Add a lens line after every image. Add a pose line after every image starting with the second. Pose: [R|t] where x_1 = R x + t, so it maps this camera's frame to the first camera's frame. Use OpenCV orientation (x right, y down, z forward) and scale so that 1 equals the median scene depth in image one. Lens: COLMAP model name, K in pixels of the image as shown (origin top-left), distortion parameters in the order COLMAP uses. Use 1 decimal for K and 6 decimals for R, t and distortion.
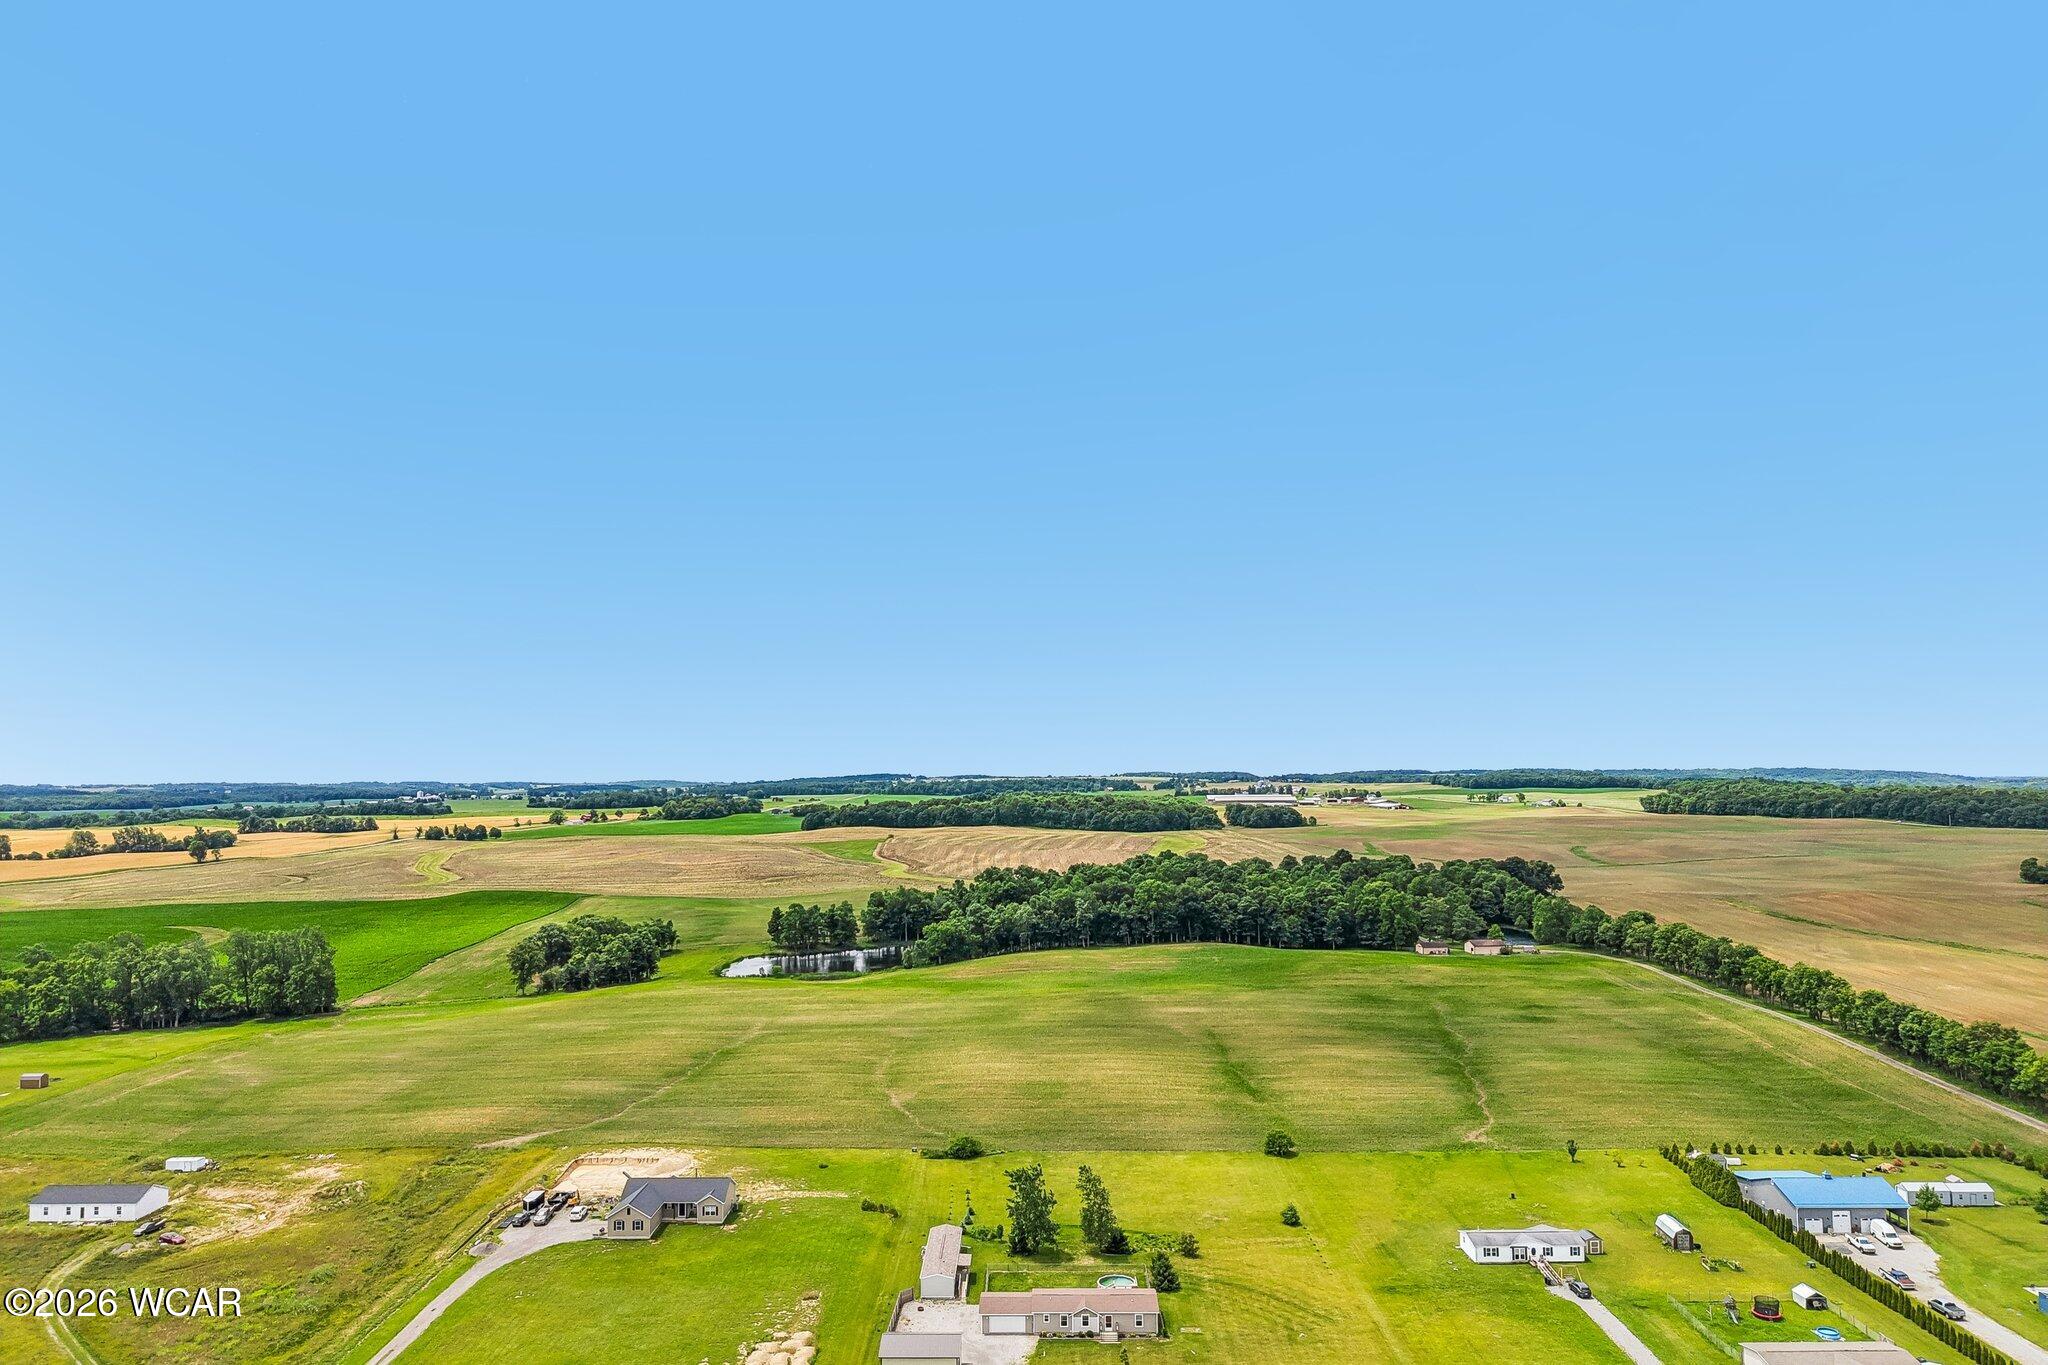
lens RADIAL K [[1412.0, 0, 1013.7], [0, 1412.0, 678.8], [0, 0, 1]] dist [0.027096, -0.004518]
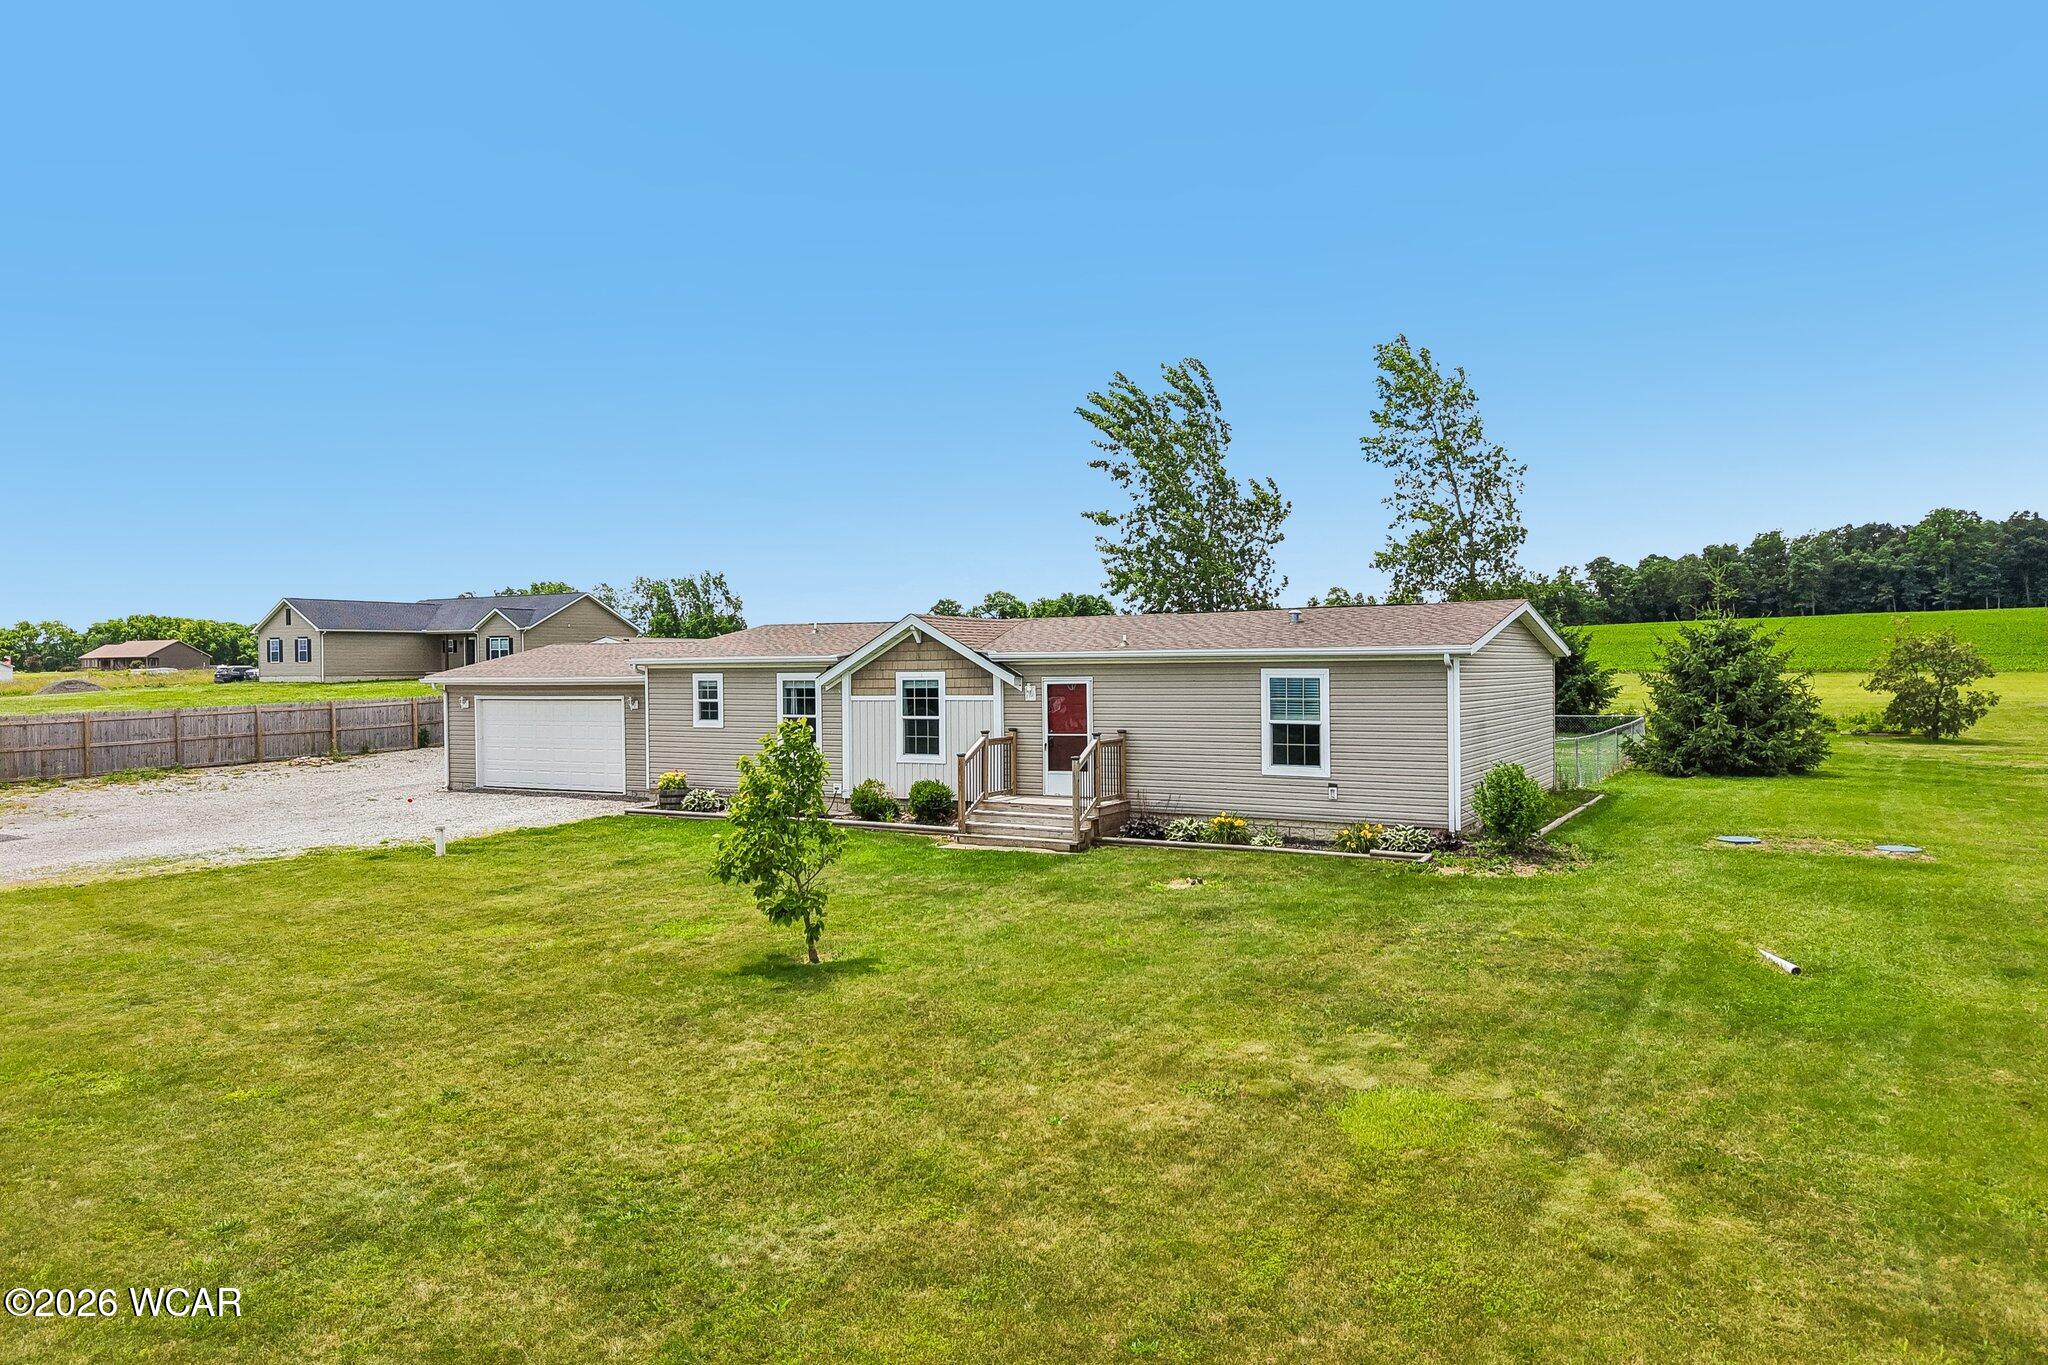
lens RADIAL K [[1368.7, 0, 1024.0], [0, 1368.7, 682.5], [0, 0, 1]] dist [0.166675, -0.001596]
pose [[0.873669, 0.006122, -0.486482, 0.049030], [0.035593, 0.996437, 0.076462, 0.174060], [0.485217, -0.084118, 0.870338, 0.352767]]
